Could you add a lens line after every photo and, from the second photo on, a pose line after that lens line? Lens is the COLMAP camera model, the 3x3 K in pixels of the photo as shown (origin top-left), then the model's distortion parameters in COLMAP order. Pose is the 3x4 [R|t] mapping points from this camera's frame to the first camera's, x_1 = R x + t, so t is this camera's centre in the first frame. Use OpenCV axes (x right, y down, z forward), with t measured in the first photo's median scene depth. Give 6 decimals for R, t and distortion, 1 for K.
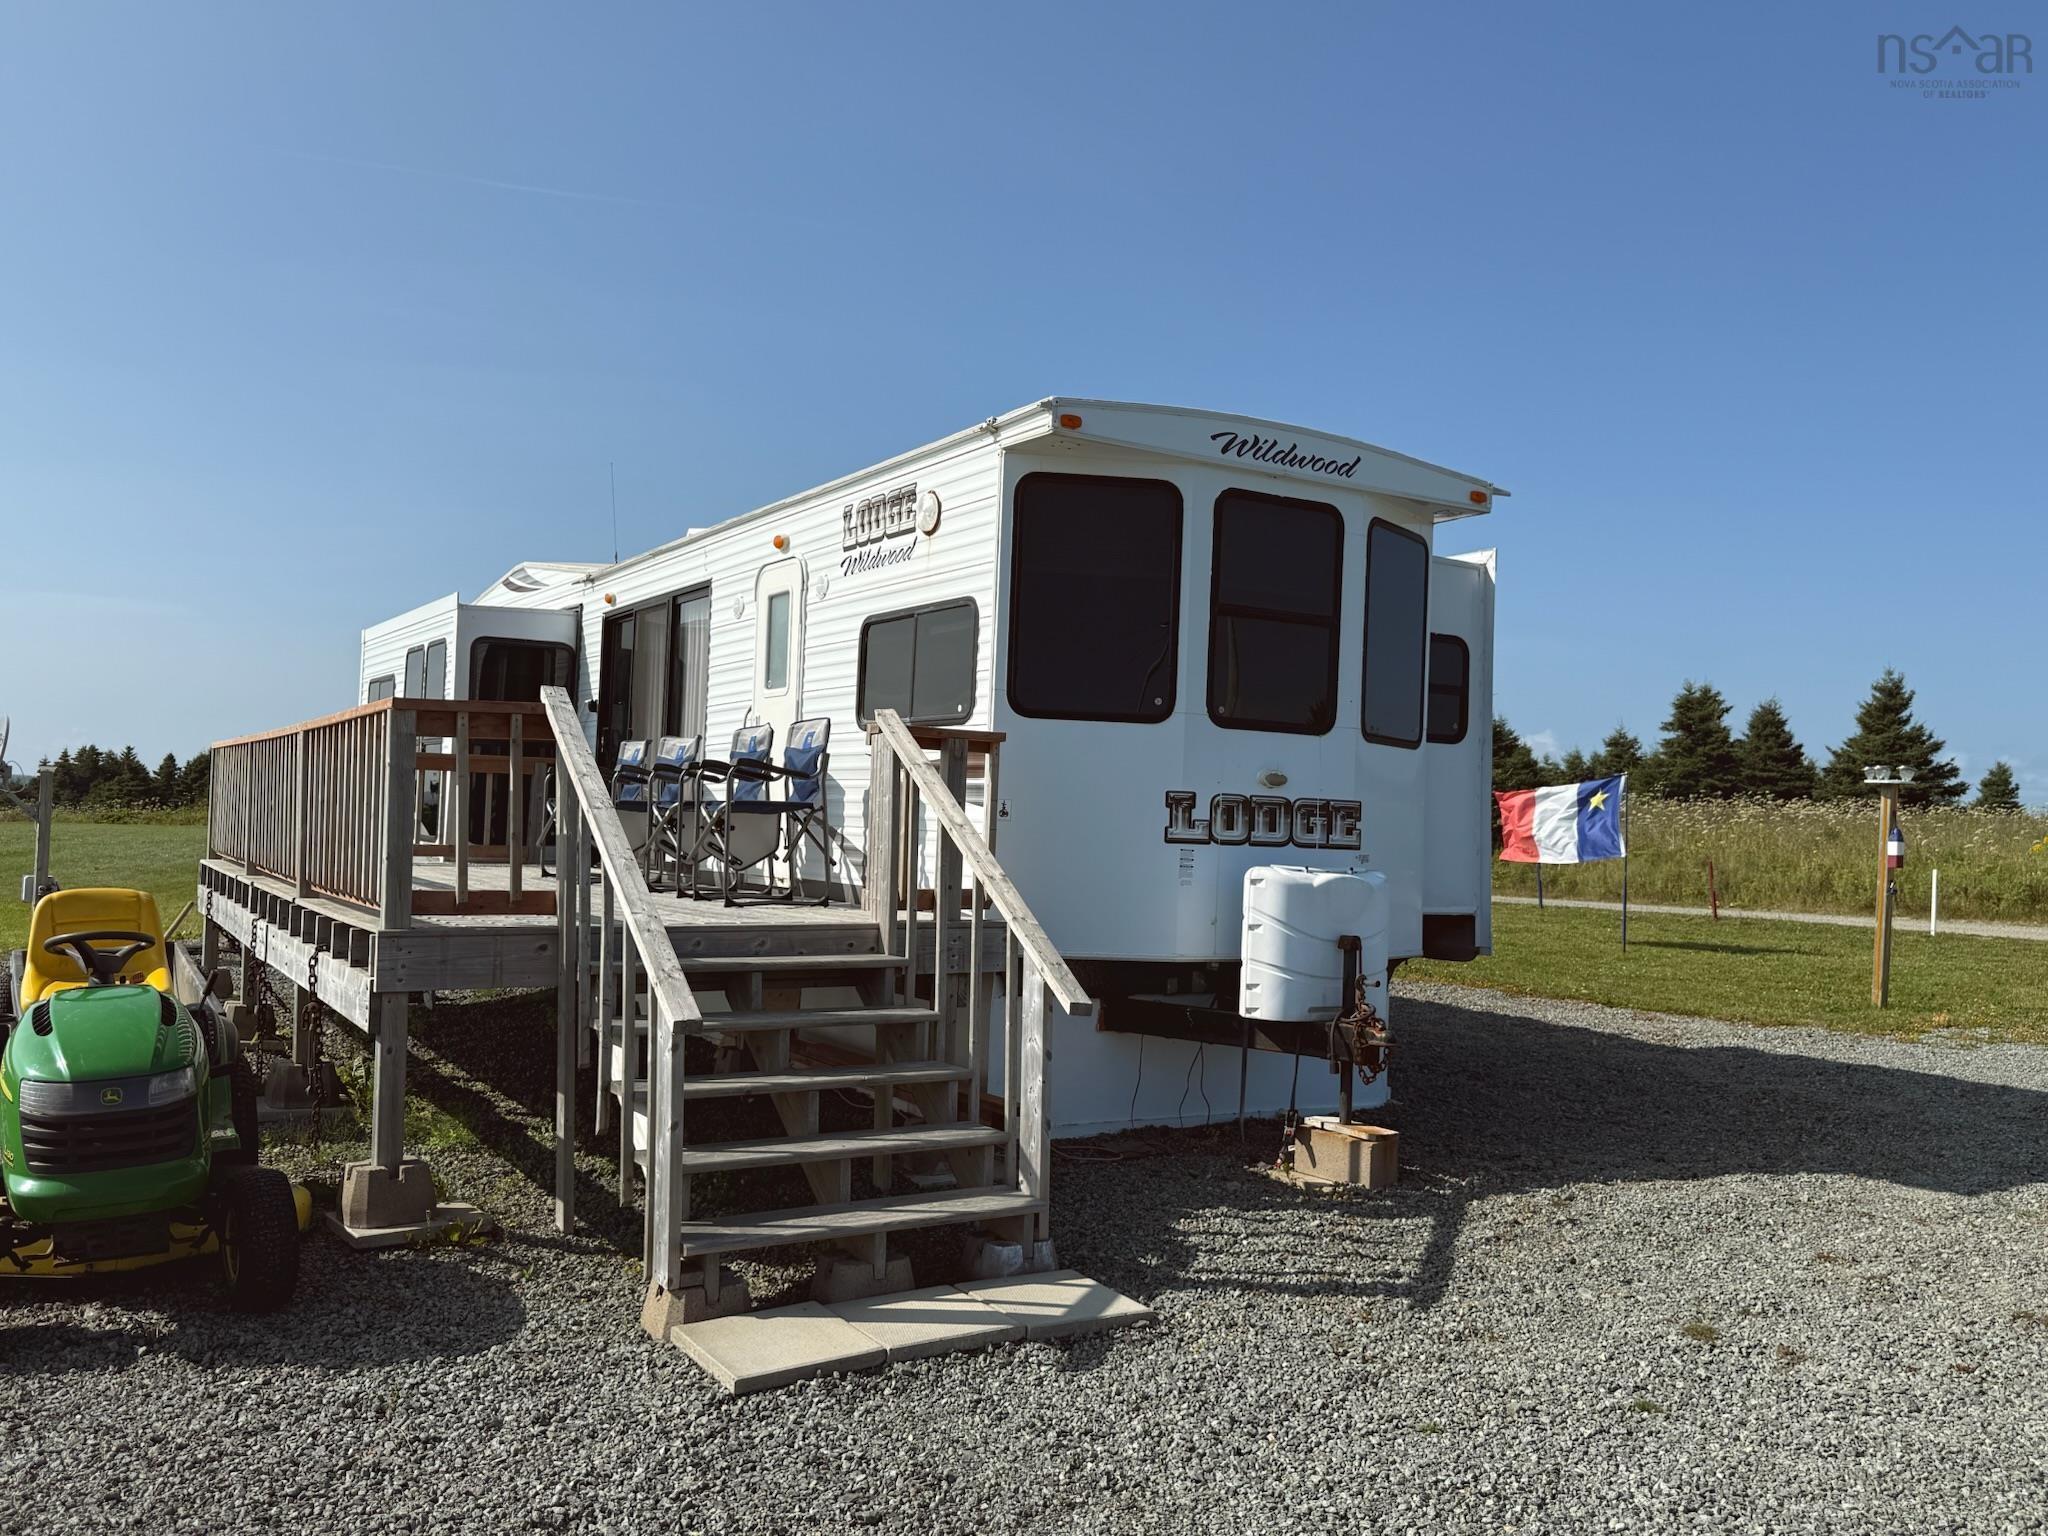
lens RADIAL K [[1660.3, 0, 1023.6], [0, 1660.3, 773.6], [0, 0, 1]] dist [0.075182, -0.108779]
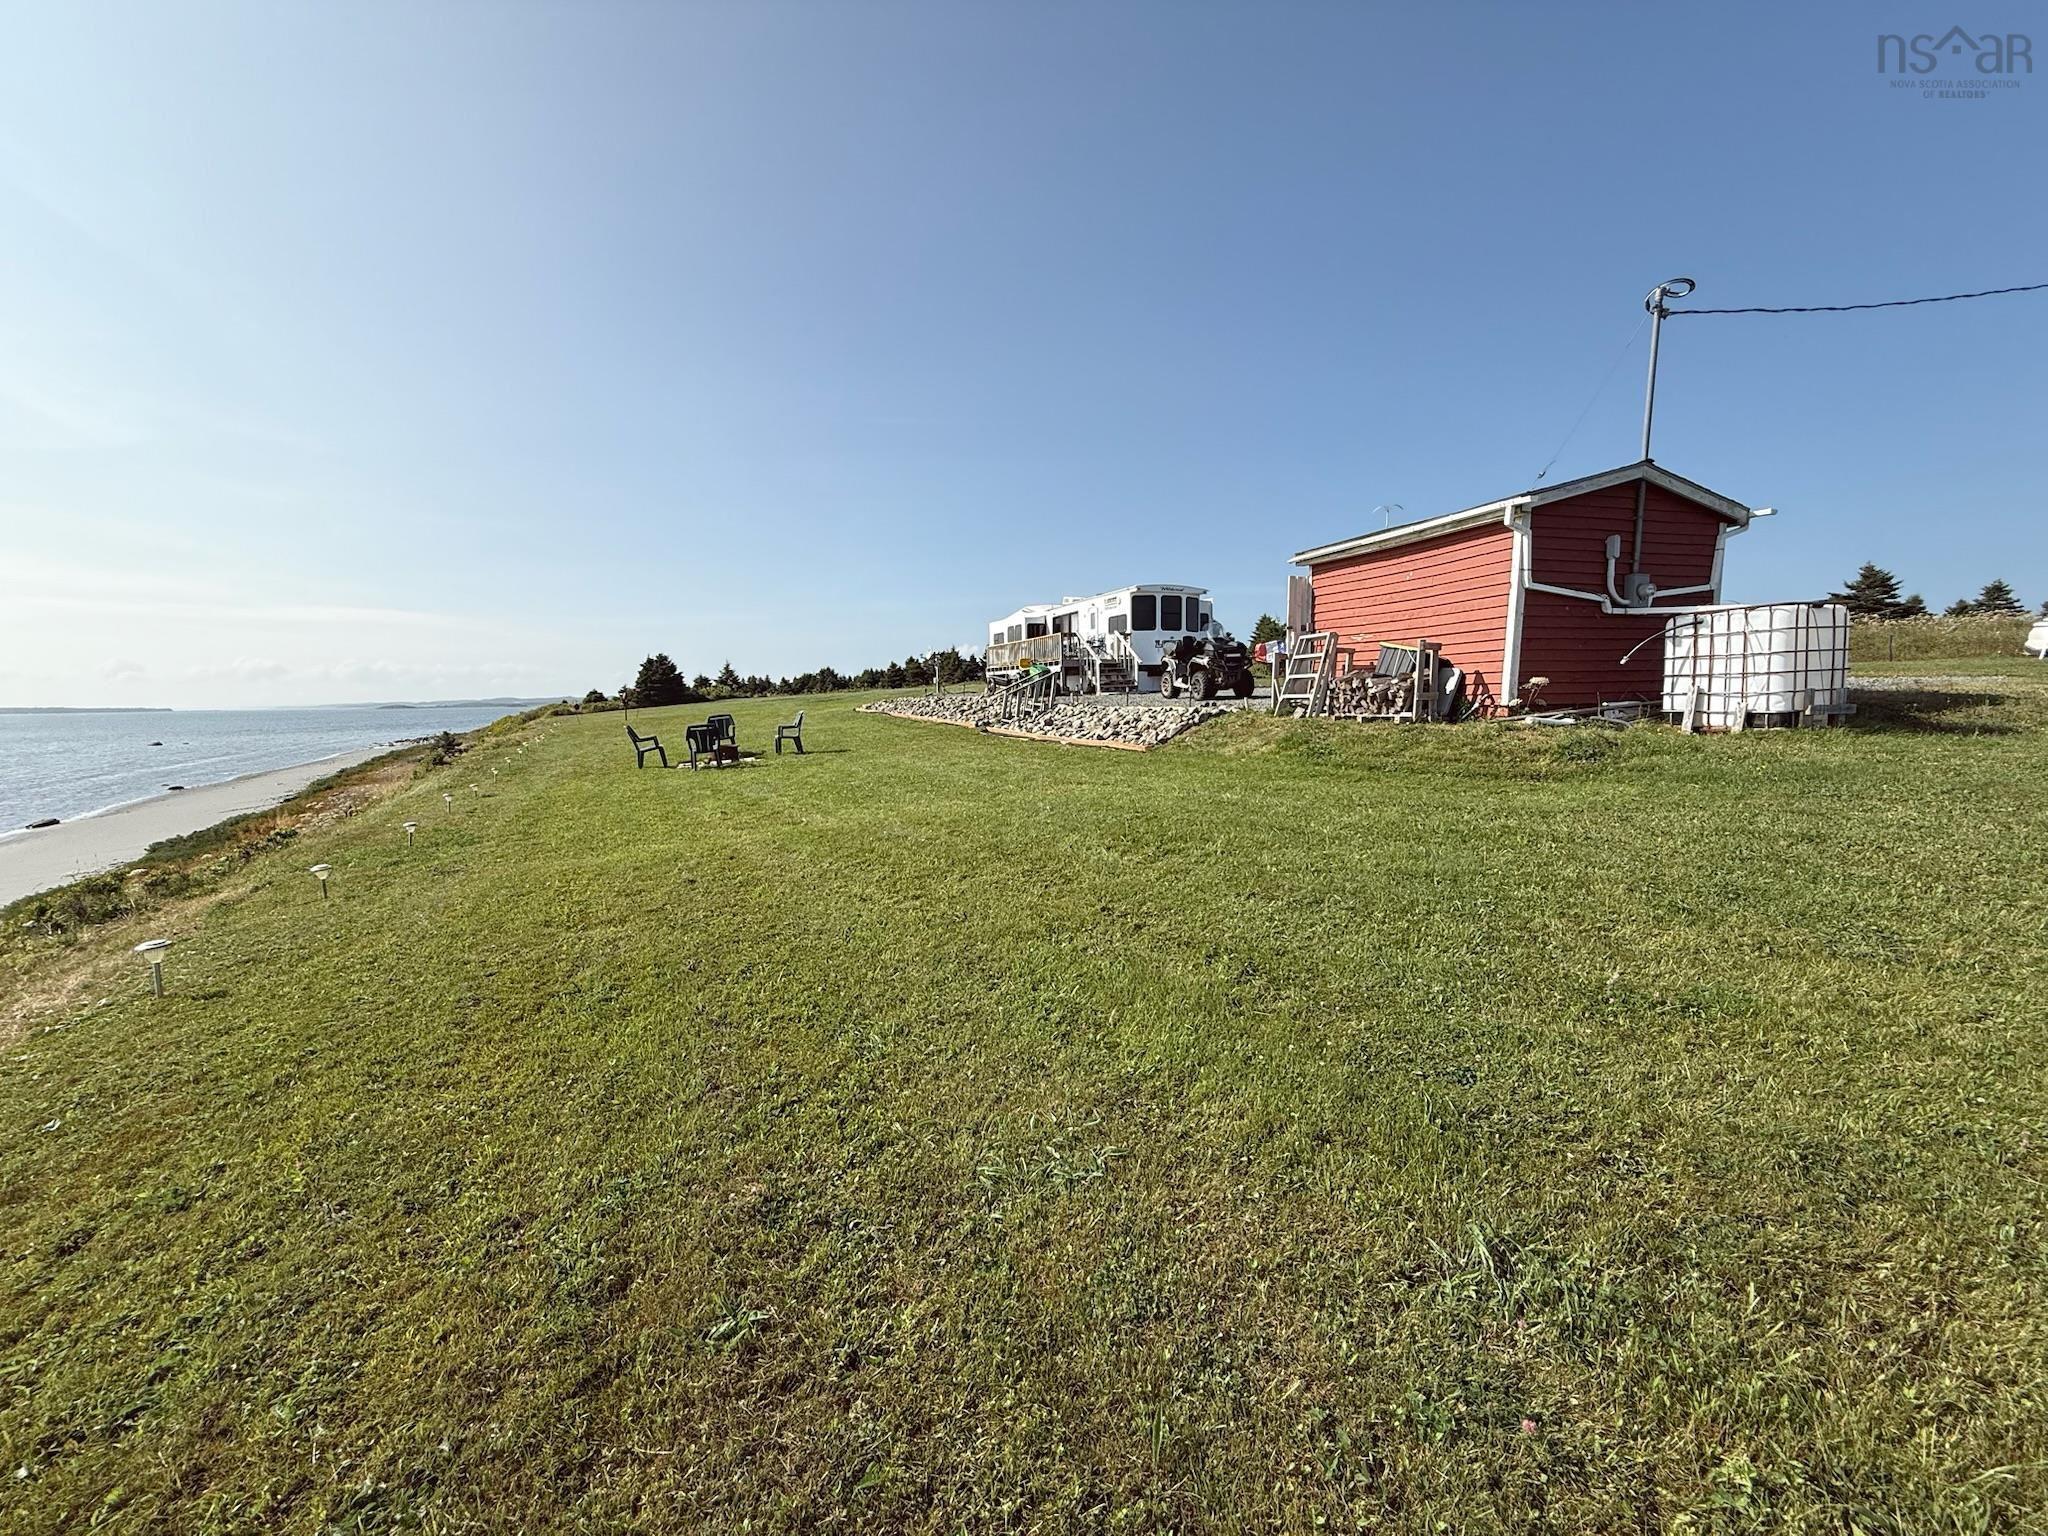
lens RADIAL K [[817.8, 0, 1029.9], [0, 817.8, 761.0], [0, 0, 1]] dist [0.000080, 0.000091]
pose [[0.987884, -0.044017, -0.148823, 0.048178], [0.060208, 0.992531, 0.106101, 0.107977], [0.143041, -0.113776, 0.983155, -2.284209]]
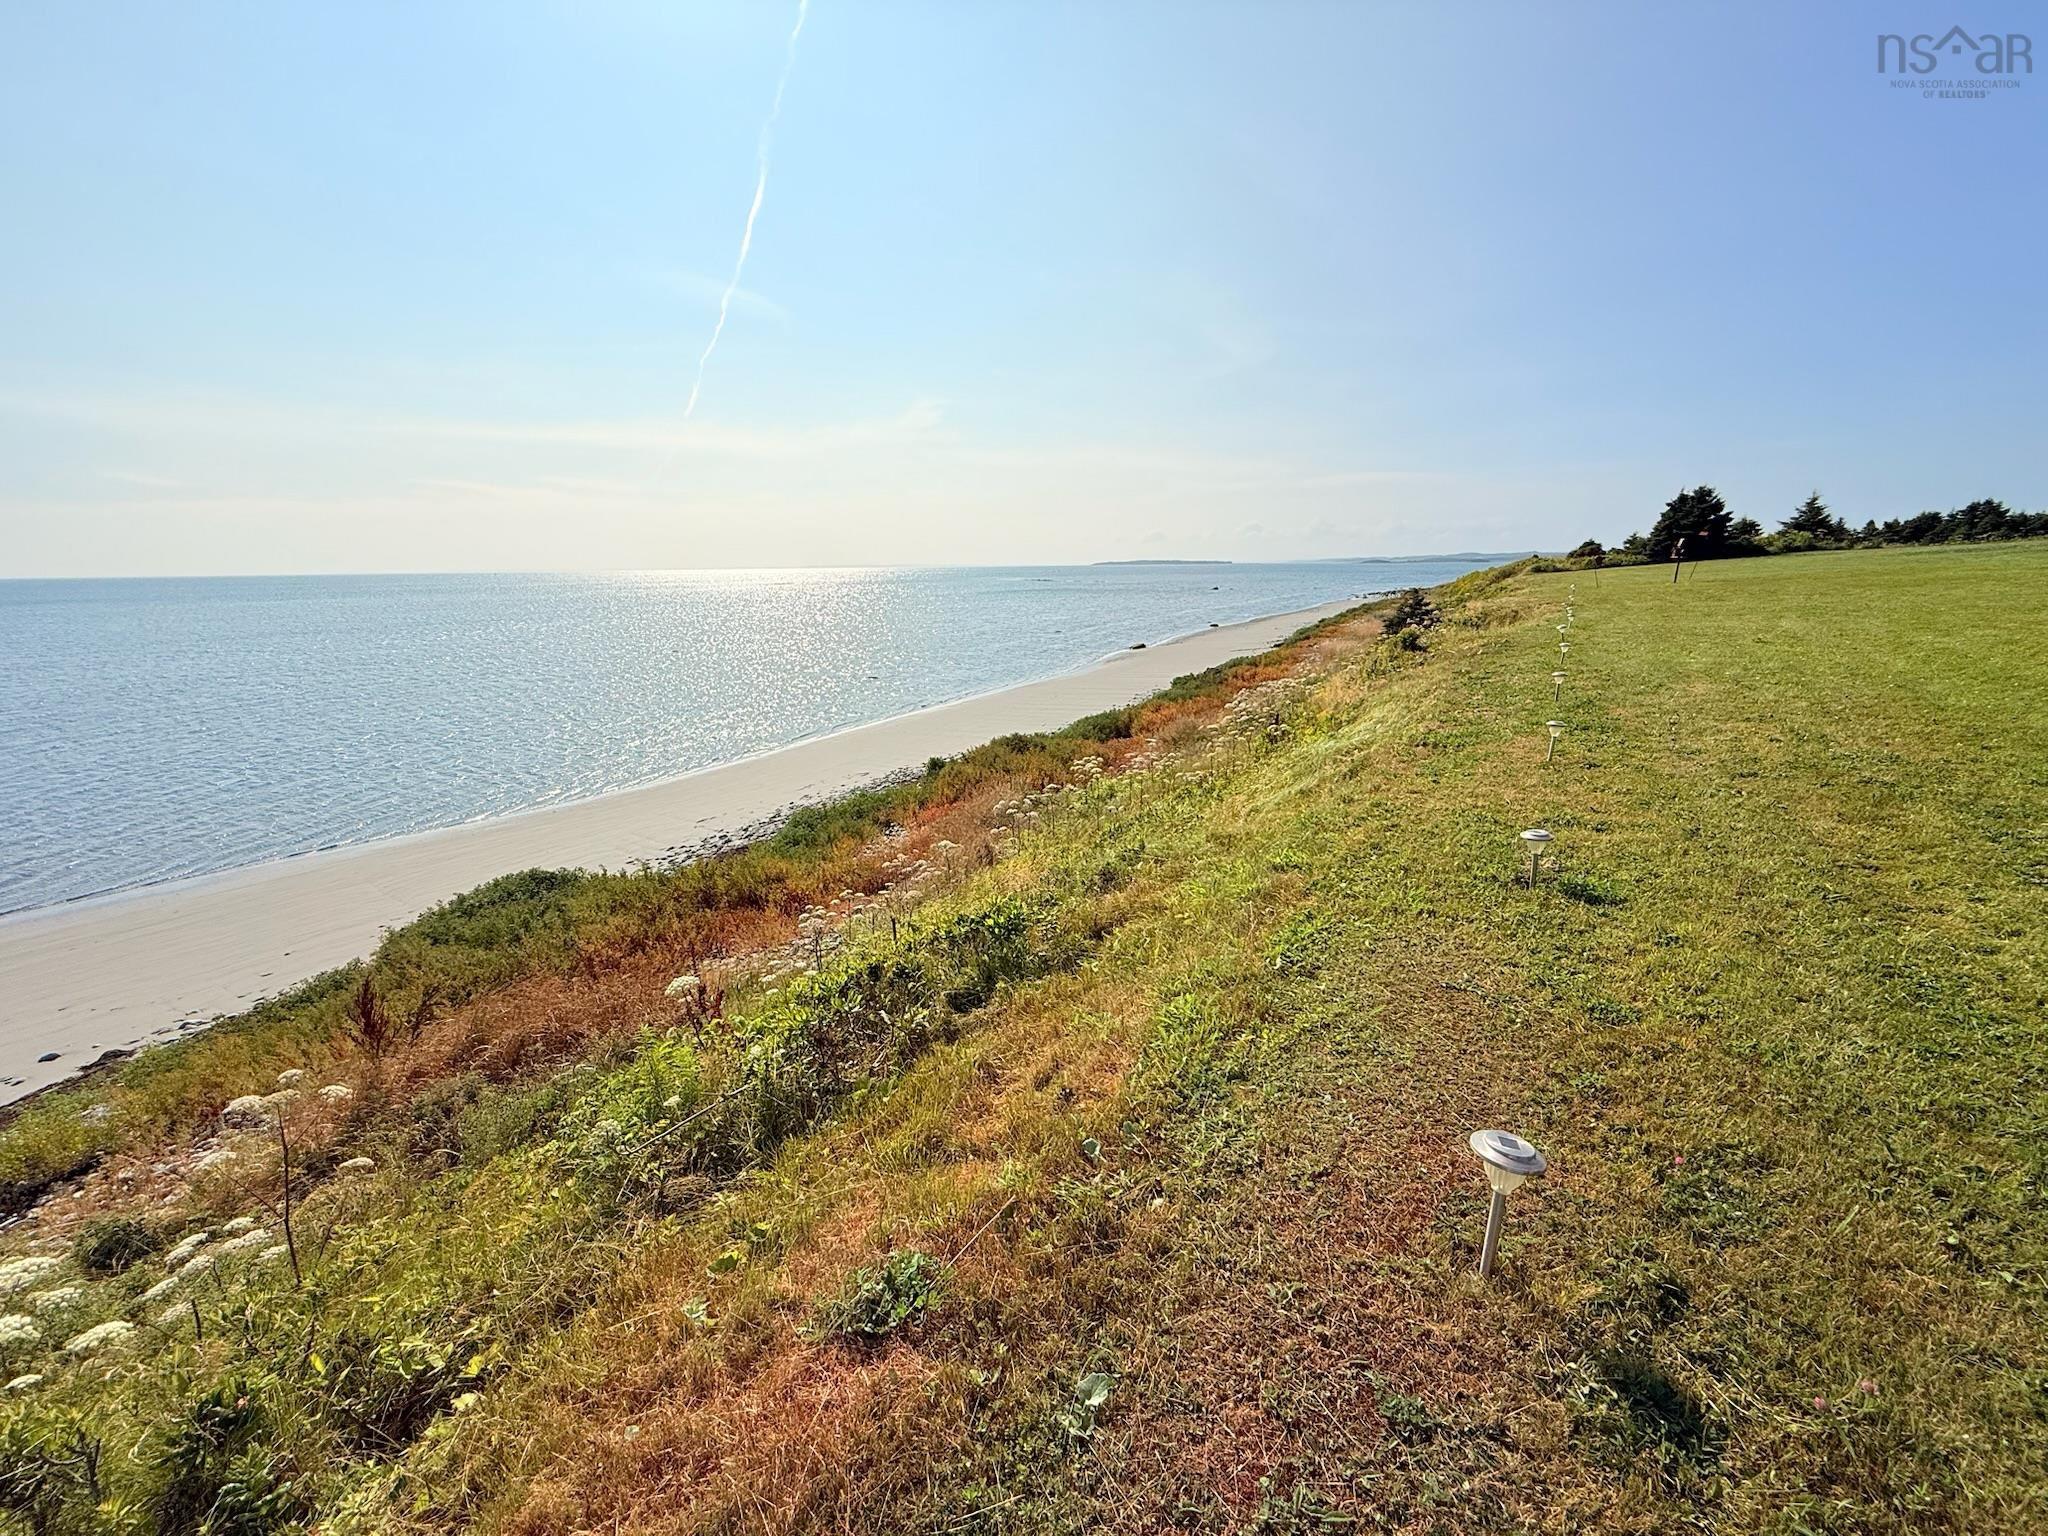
lens RADIAL K [[817.8, 0, 1012.0], [0, 817.8, 767.2], [0, 0, 1]] dist [0.000080, 0.000091]
pose [[0.352791, 0.181895, -0.917852, -0.880922], [0.056003, 0.975060, 0.214758, 0.117404], [0.934025, -0.127167, 0.333806, -1.385417]]
